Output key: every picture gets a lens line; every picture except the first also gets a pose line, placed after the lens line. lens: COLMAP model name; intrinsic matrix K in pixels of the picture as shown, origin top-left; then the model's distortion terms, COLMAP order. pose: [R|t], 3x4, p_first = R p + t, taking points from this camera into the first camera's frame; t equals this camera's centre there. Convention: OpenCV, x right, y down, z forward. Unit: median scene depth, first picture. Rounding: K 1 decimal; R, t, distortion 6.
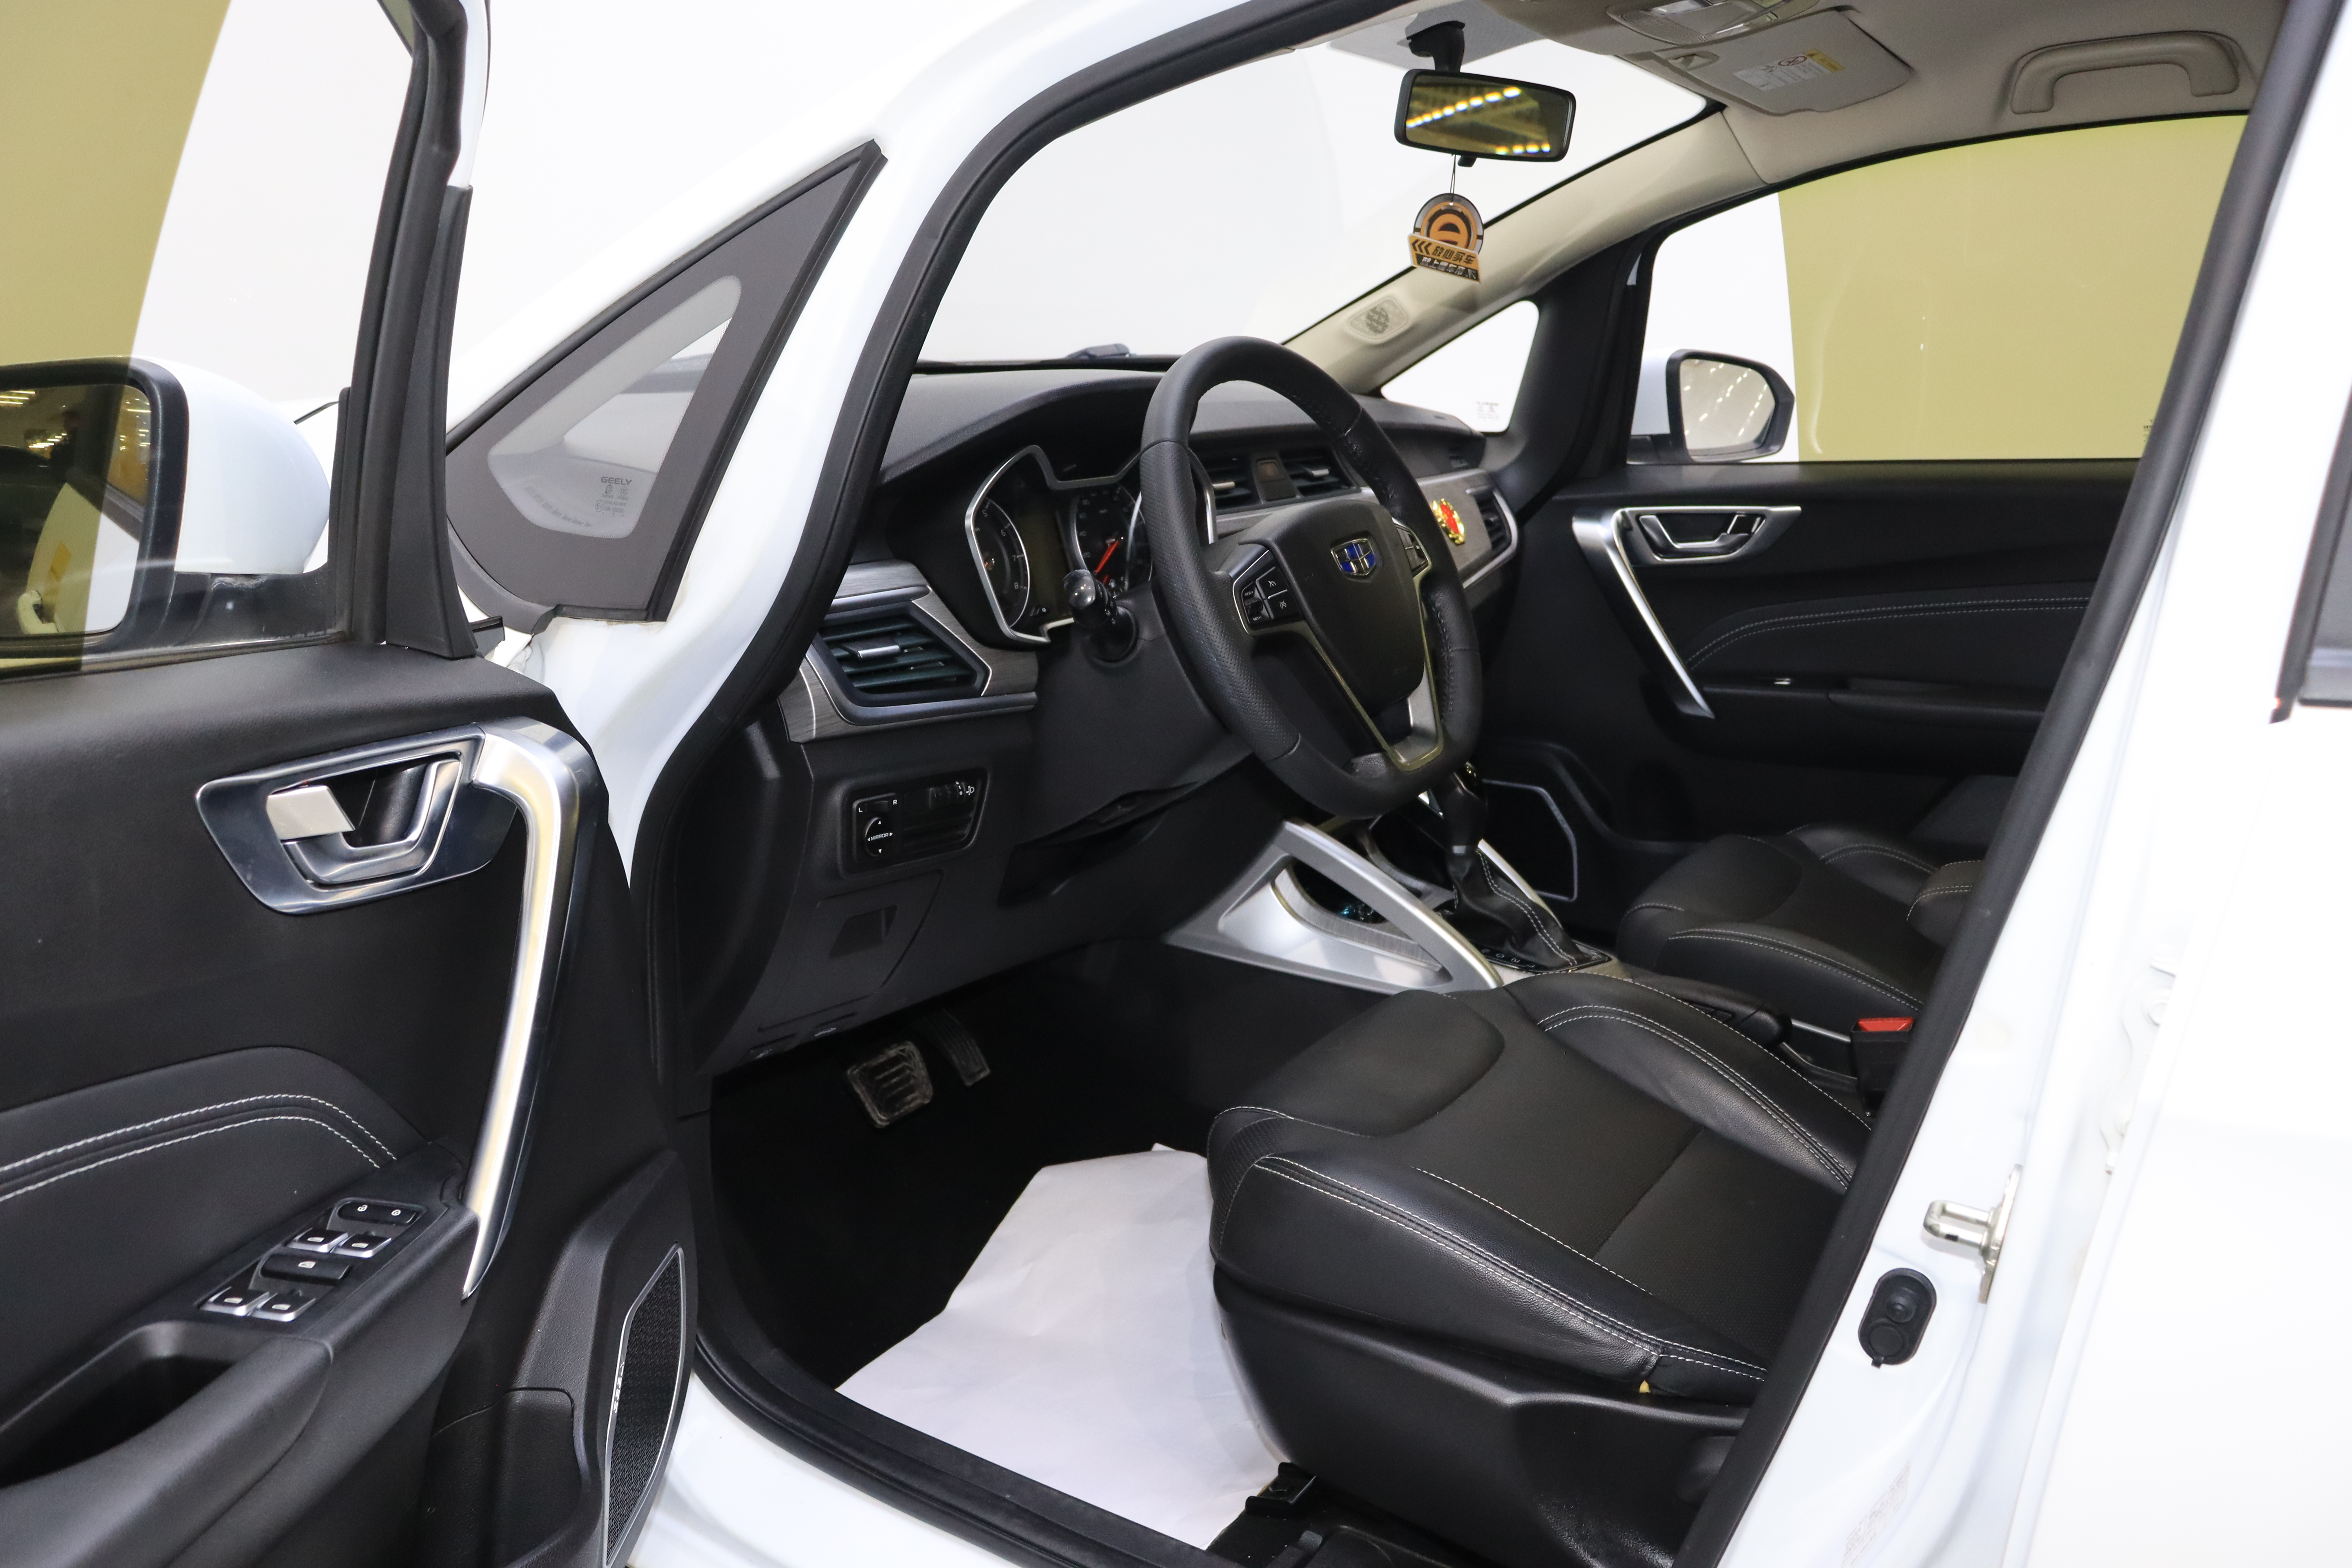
lens RADIAL K [[1975.1, 0, 1176.0], [0, 1975.1, 784.0], [0, 0, 1]] dist [-0.002510, -0.000247]
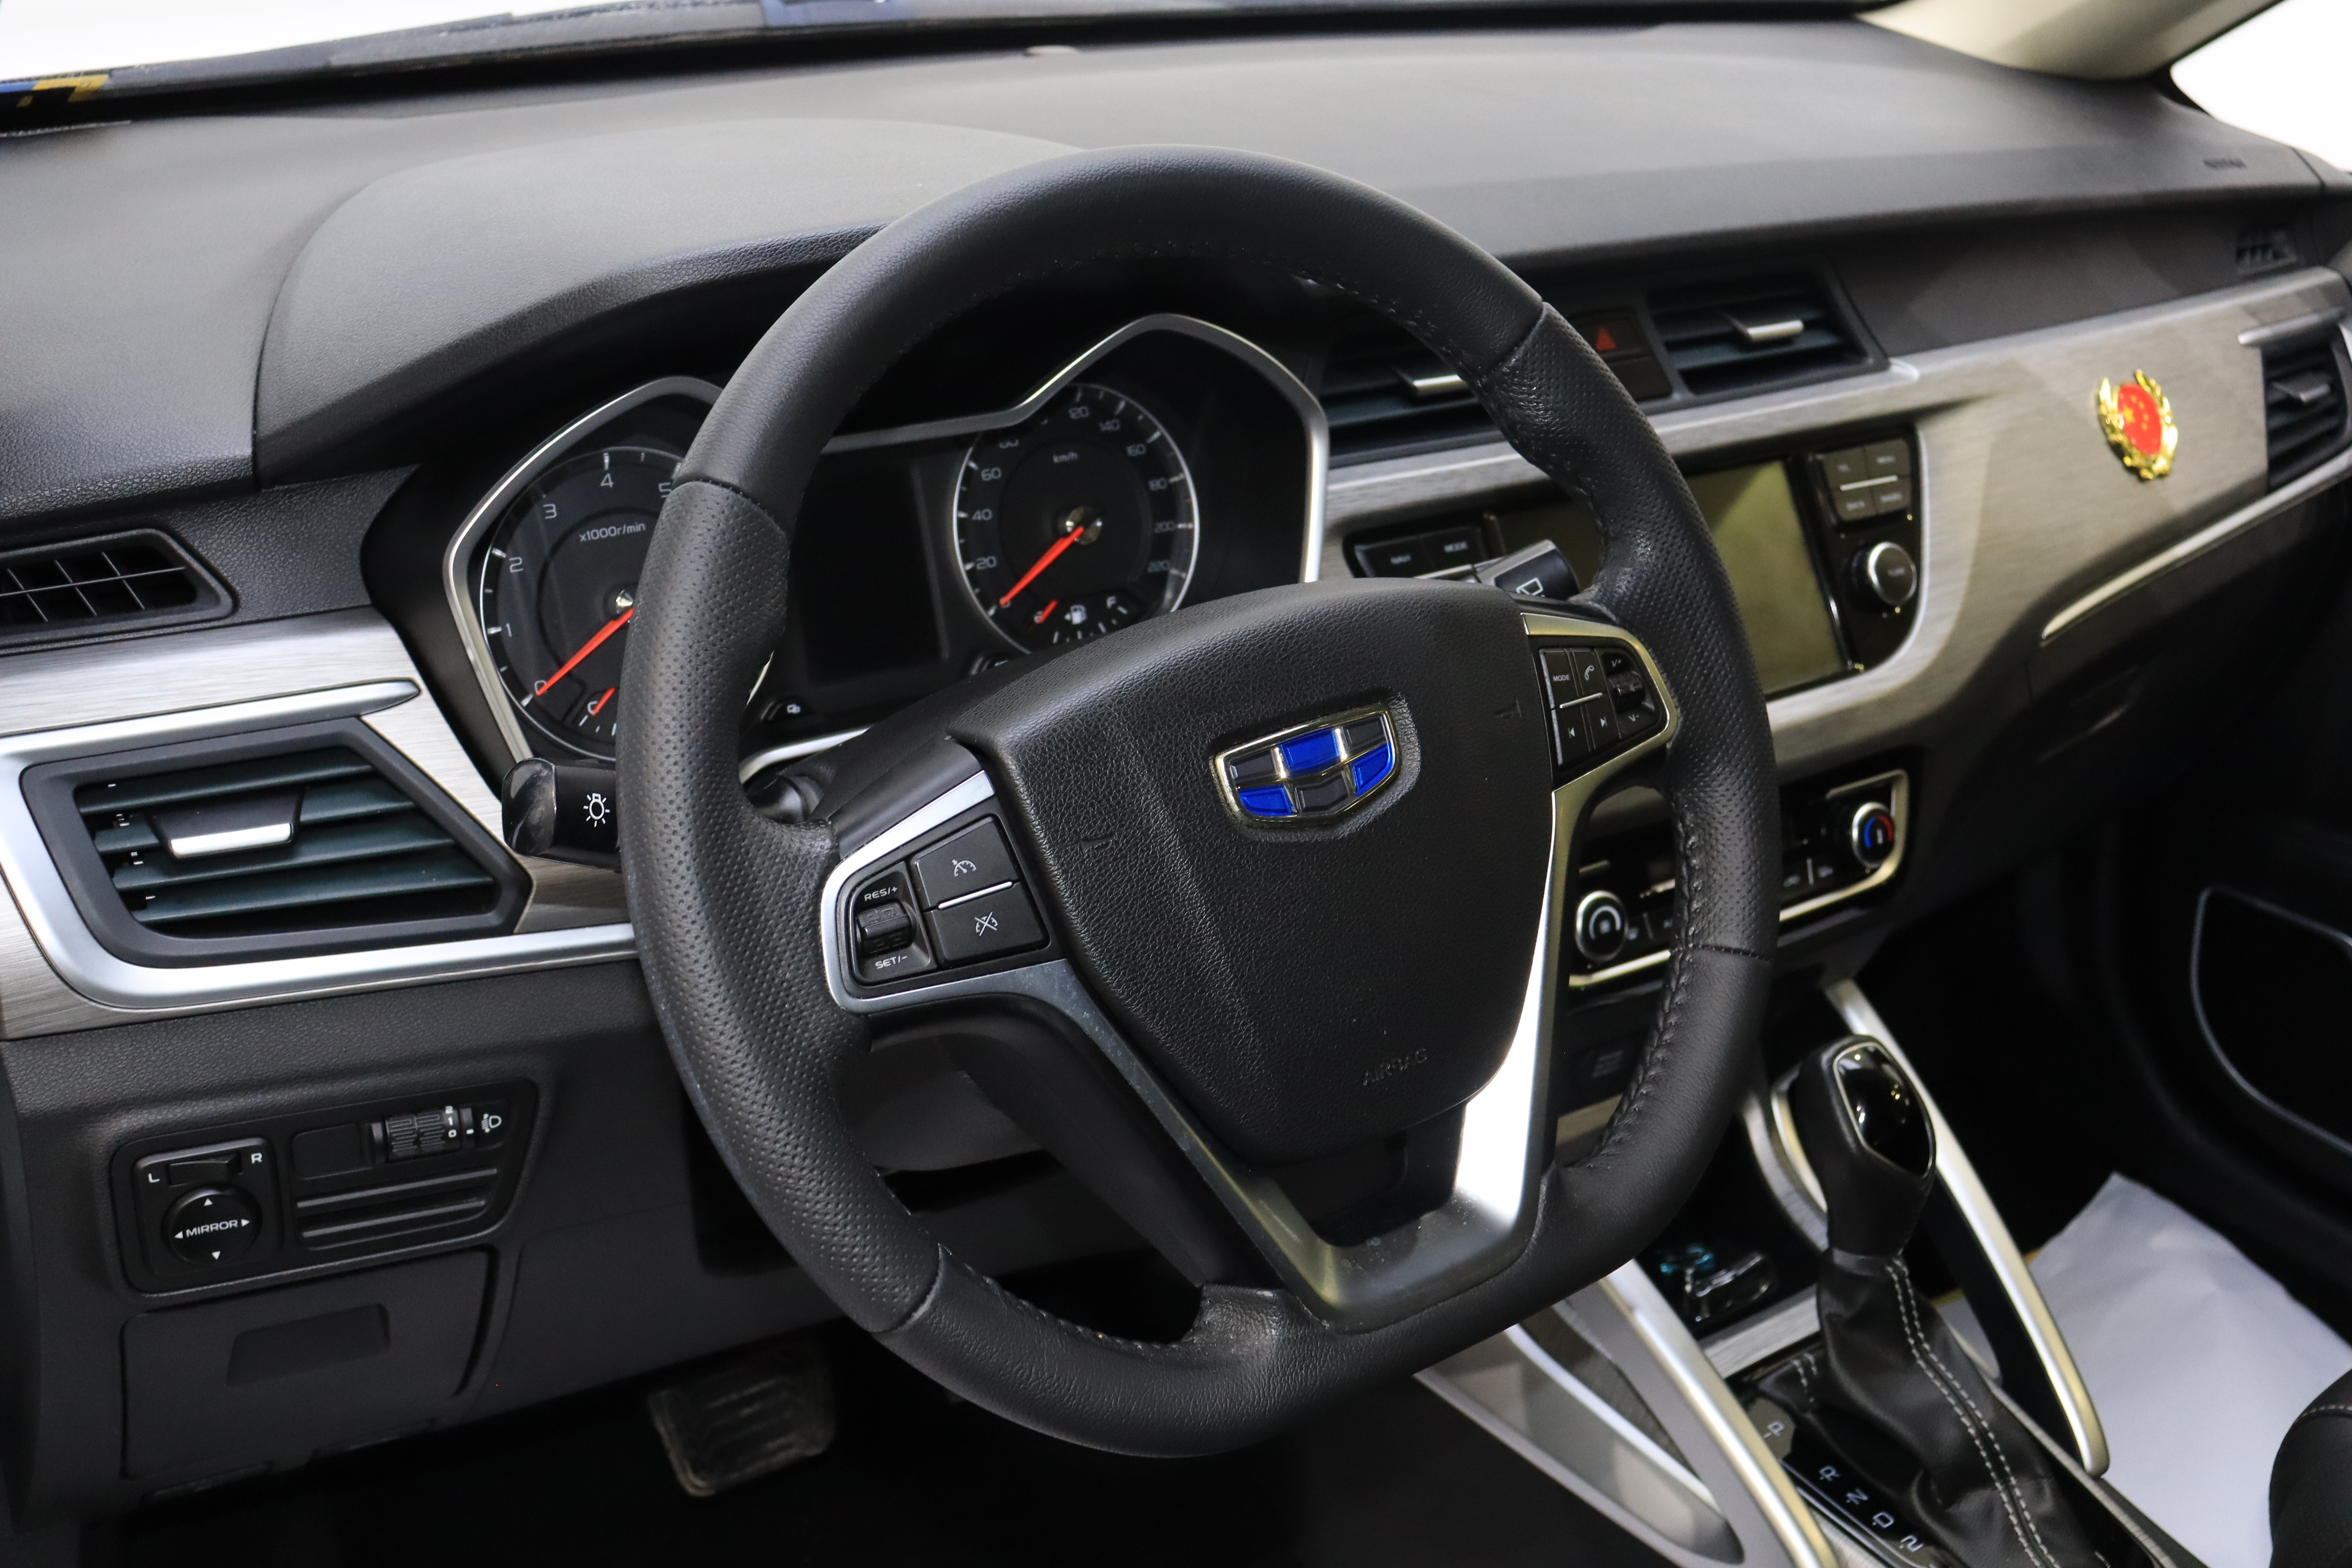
lens RADIAL K [[2570.5, 0, 1176.0], [0, 2570.5, 784.0], [0, 0, 1]] dist [0.019239, 0.016484]
pose [[0.911271, 0.162887, -0.378223, 0.262855], [-0.102292, 0.979196, 0.175247, -0.200018], [0.398900, -0.121008, 0.908975, 0.529364]]
